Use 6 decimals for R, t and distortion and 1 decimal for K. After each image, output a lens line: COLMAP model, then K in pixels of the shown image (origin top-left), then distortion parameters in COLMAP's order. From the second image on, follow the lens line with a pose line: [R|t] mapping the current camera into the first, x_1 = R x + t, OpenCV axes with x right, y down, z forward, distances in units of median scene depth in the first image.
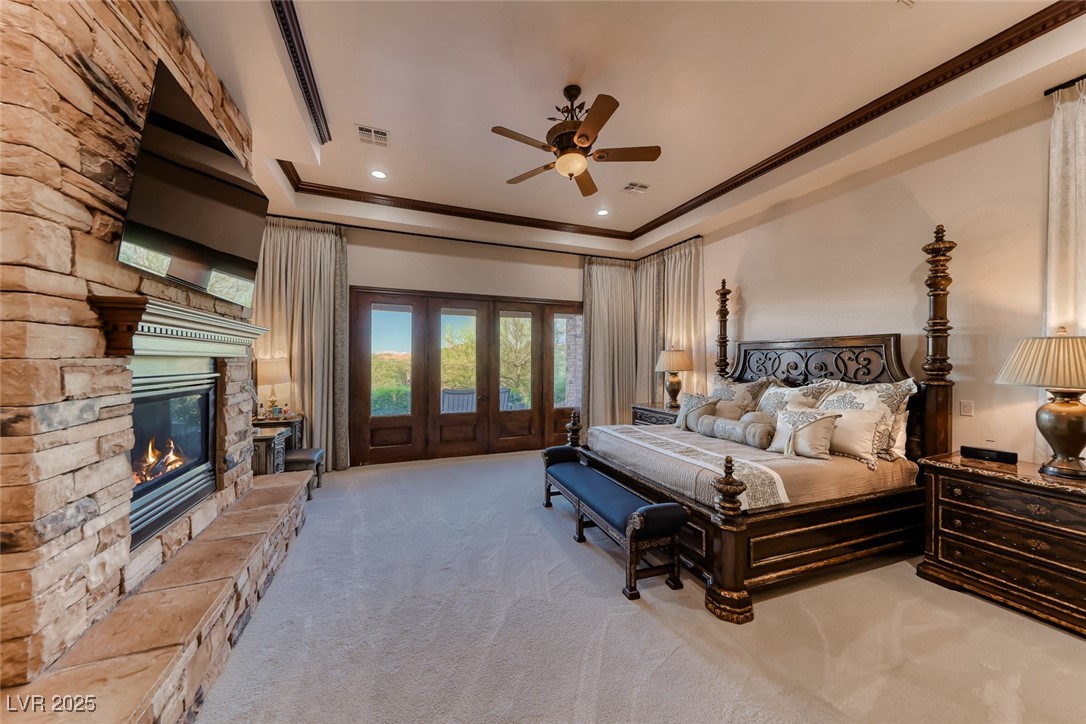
lens RADIAL K [[373.0, 0, 540.9], [0, 373.0, 359.1], [0, 0, 1]] dist [-0.001994, -0.000414]
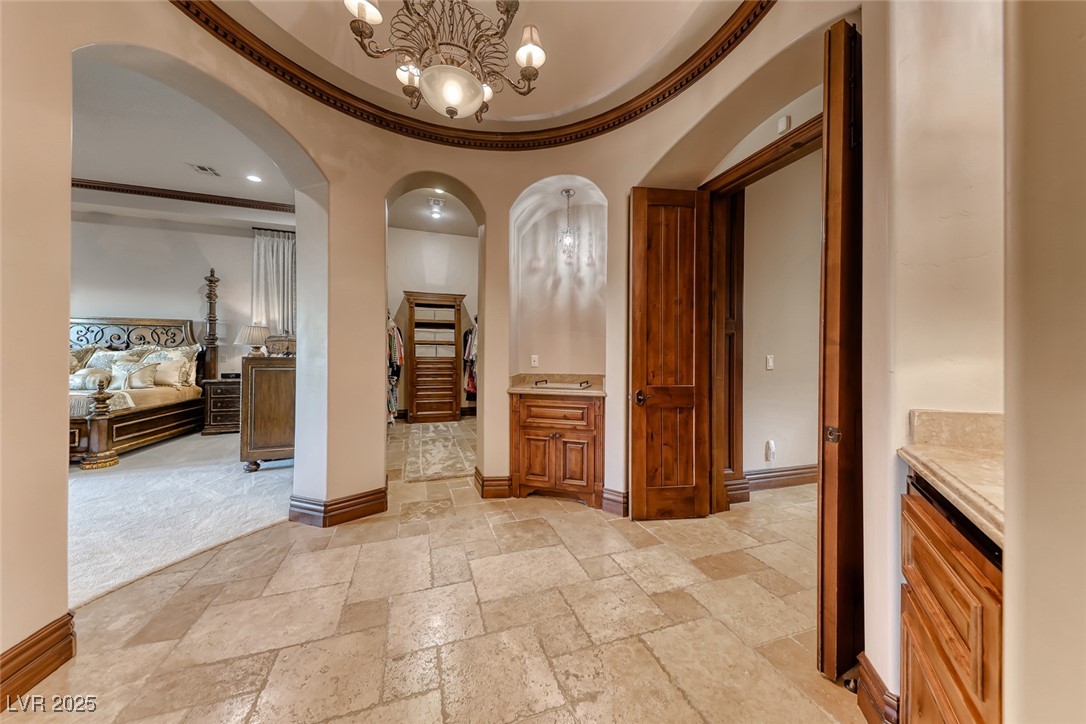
lens RADIAL K [[373.0, 0, 544.4], [0, 373.0, 357.3], [0, 0, 1]] dist [-0.001994, -0.000414]
pose [[0.025380, -0.002001, 0.999676, -0.886579], [-0.006602, 0.999976, 0.002169, 0.106075], [-0.999656, -0.006655, 0.025366, -0.839972]]
